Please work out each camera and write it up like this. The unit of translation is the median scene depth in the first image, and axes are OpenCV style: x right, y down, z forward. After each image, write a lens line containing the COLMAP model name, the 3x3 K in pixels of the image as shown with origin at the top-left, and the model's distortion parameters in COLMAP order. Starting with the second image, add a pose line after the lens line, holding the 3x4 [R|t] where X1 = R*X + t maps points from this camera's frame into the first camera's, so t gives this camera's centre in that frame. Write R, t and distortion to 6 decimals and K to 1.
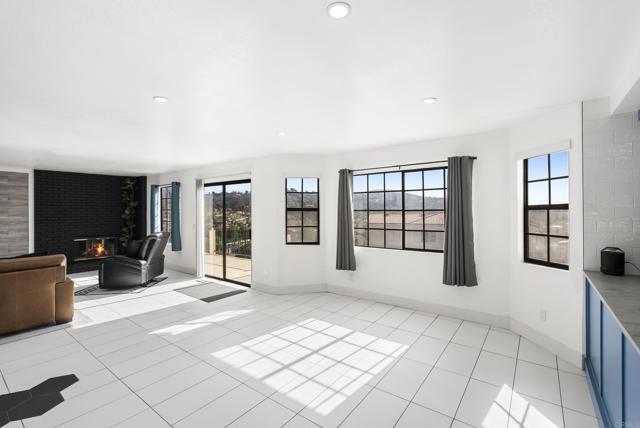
lens RADIAL K [[293.2, 0, 317.3], [0, 293.2, 209.9], [0, 0, 1]] dist [-0.005487, 0.001357]
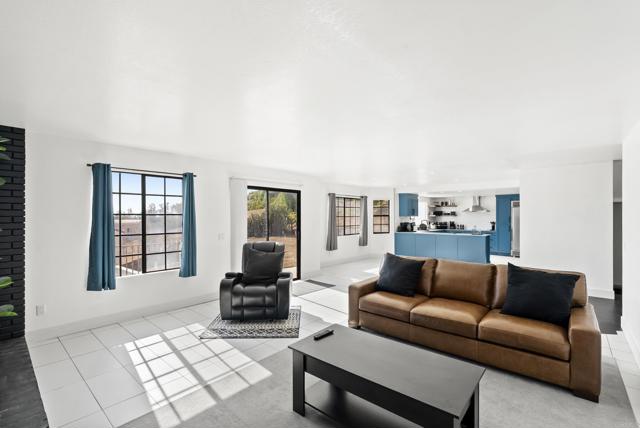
lens RADIAL K [[293.2, 0, 316.7], [0, 293.2, 216.1], [0, 0, 1]] dist [-0.005487, 0.001357]
pose [[0.082882, -0.000586, 0.996559, -1.607234], [-0.005343, 0.999985, 0.001032, 0.000643], [-0.996545, -0.005411, 0.082878, 0.926083]]
